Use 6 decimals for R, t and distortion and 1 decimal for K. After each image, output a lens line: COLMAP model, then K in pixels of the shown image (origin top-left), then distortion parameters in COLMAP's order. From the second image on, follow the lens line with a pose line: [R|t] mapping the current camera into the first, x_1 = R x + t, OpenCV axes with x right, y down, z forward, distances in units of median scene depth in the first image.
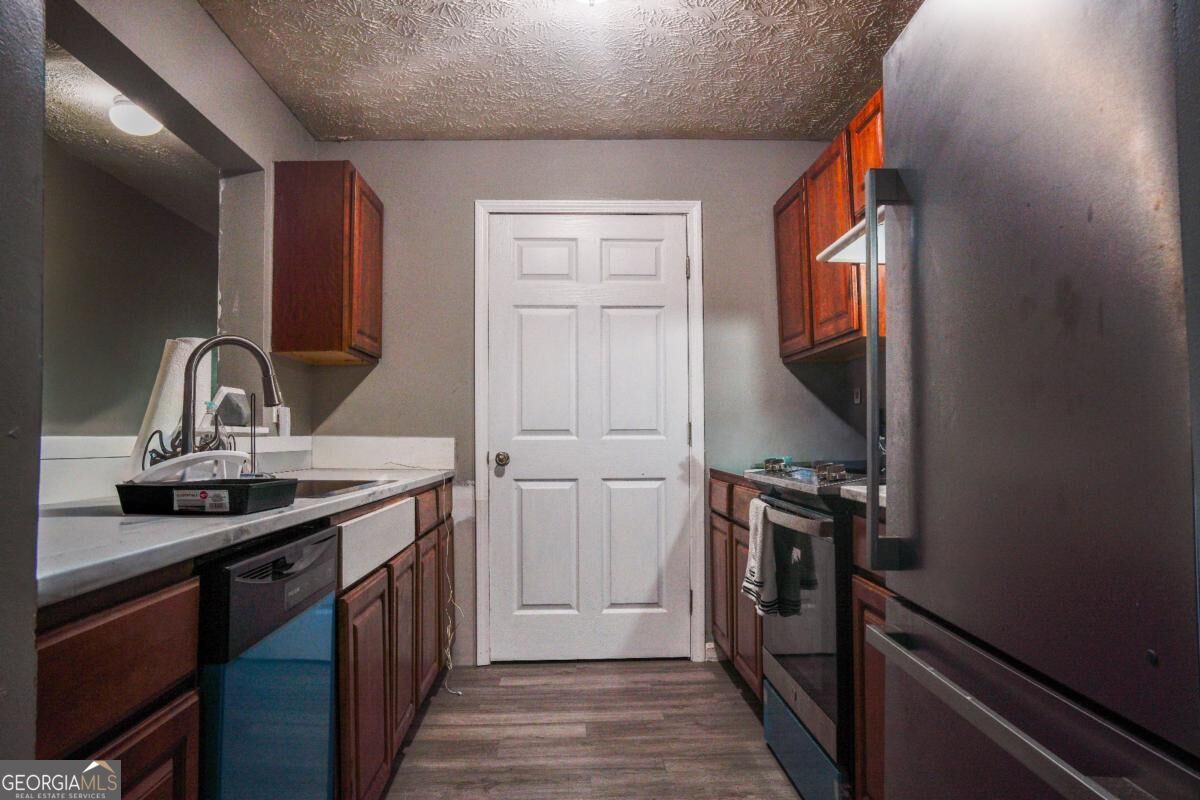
lens RADIAL K [[811.1, 0, 603.5], [0, 811.1, 396.9], [0, 0, 1]] dist [-0.096663, 0.103414]
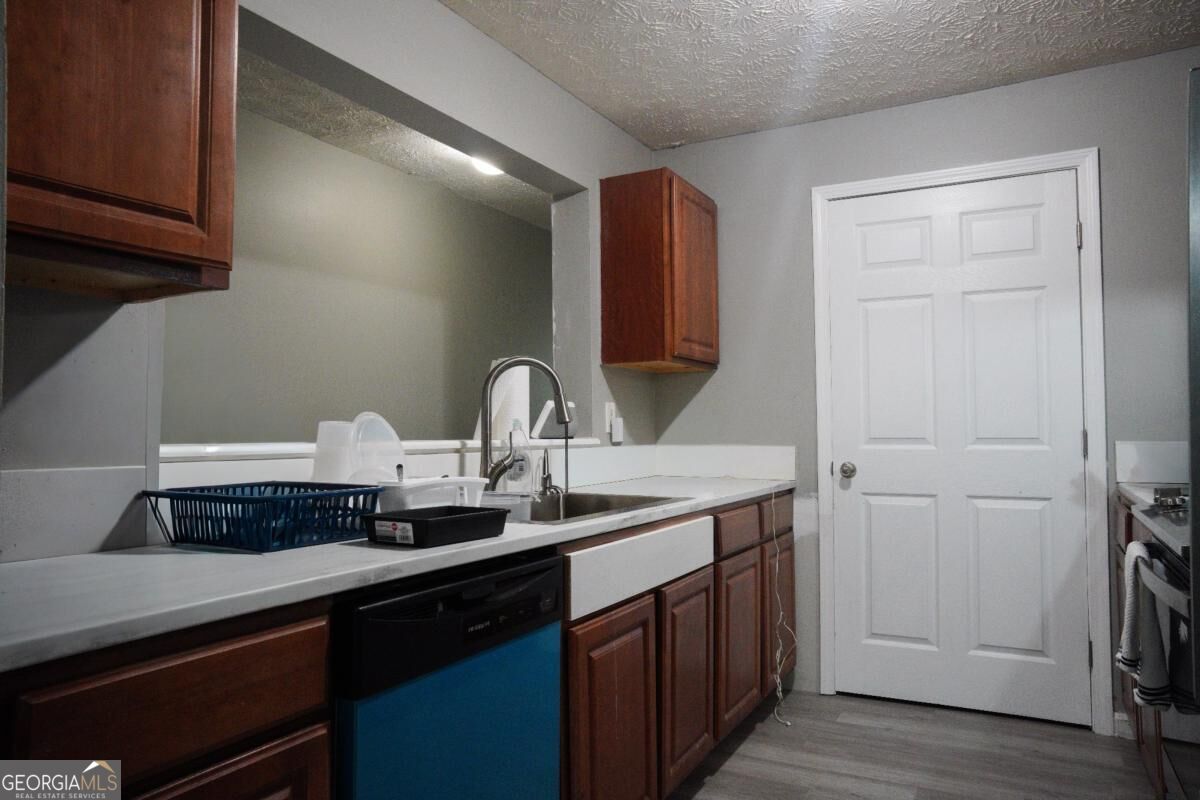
lens RADIAL K [[811.1, 0, 603.5], [0, 811.1, 396.9], [0, 0, 1]] dist [-0.096663, 0.103414]
pose [[0.856888, -0.018501, -0.515170, 0.115557], [0.025230, 0.999663, 0.006065, -0.019161], [0.514884, -0.018194, 0.857066, 0.097964]]
